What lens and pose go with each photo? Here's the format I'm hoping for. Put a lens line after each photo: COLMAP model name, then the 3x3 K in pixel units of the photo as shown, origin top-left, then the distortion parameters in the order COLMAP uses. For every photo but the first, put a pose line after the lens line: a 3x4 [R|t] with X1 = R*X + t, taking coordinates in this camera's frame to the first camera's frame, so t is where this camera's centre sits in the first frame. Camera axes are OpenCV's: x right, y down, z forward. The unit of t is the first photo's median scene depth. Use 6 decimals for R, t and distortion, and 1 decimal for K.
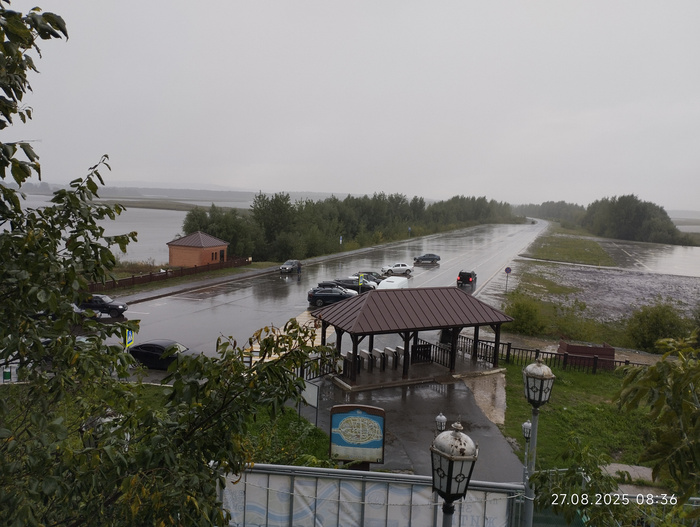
lens RADIAL K [[588.4, 0, 350.0], [0, 588.4, 263.5], [0, 0, 1]] dist [0.067987, -0.002396]
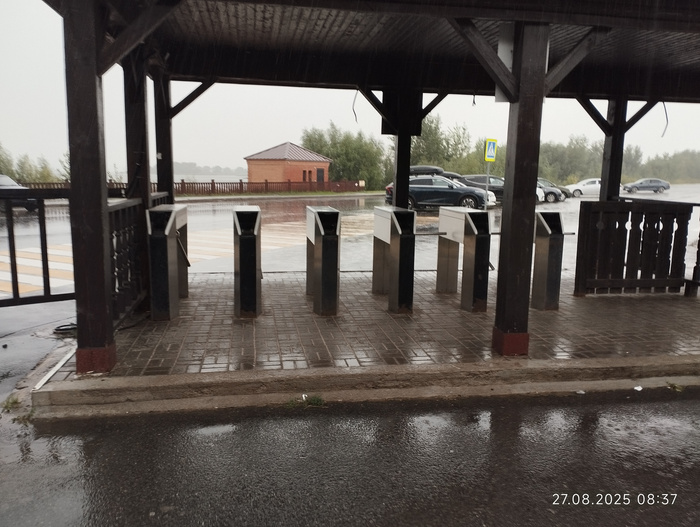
lens RADIAL K [[588.4, 0, 350.0], [0, 588.4, 263.5], [0, 0, 1]] dist [0.067987, -0.002396]
pose [[0.948280, 0.018429, -0.316901, 0.040907], [-0.008504, 0.999430, 0.032676, 0.065950], [0.317322, -0.028291, 0.947896, 0.337700]]
